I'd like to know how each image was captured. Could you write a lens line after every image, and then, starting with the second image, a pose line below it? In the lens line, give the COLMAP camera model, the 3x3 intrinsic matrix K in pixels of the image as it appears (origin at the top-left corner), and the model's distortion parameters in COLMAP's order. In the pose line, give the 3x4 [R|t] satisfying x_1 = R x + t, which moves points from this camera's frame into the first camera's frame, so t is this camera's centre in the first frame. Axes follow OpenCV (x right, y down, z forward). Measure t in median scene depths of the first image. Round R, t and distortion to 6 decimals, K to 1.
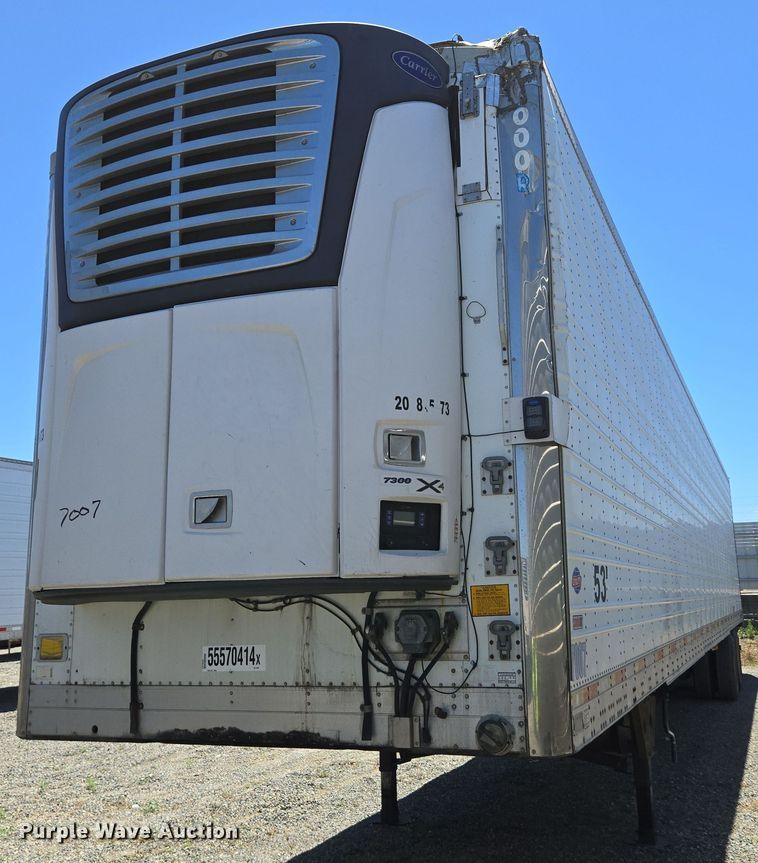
lens RADIAL K [[851.0, 0, 391.8], [0, 851.0, 438.3], [0, 0, 1]] dist [0.044892, 0.000000]
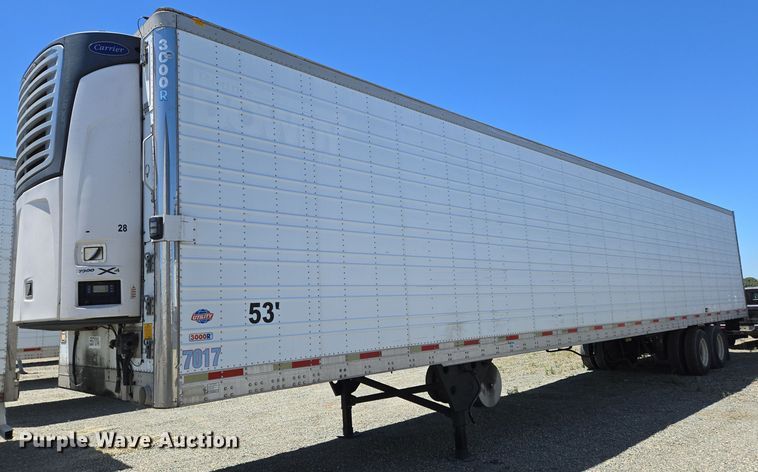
lens RADIAL K [[521.9, 0, 406.4], [0, 521.9, 248.1], [0, 0, 1]] dist [0.050788, -0.005030]
pose [[0.893977, -0.081899, -0.440566, 1.152212], [0.120793, 0.990806, 0.060923, 0.009768], [0.431526, -0.107681, 0.895651, 0.198162]]
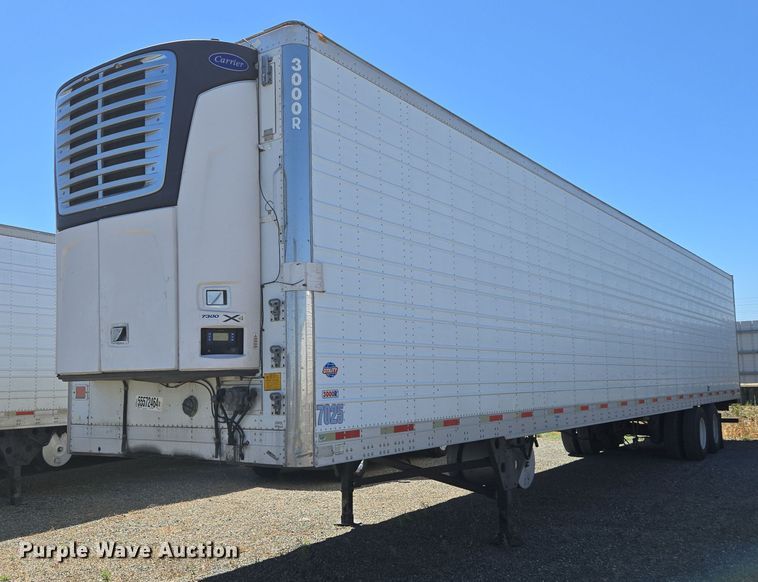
lens RADIAL K [[784.1, 0, 380.4], [0, 784.1, 335.3], [0, 0, 1]] dist [0.021306, 0.000000]
pose [[0.969531, -0.010044, -0.244761, 0.710761], [0.044797, 0.989580, 0.136835, -0.112875], [0.240837, -0.143630, 0.959879, -0.471323]]
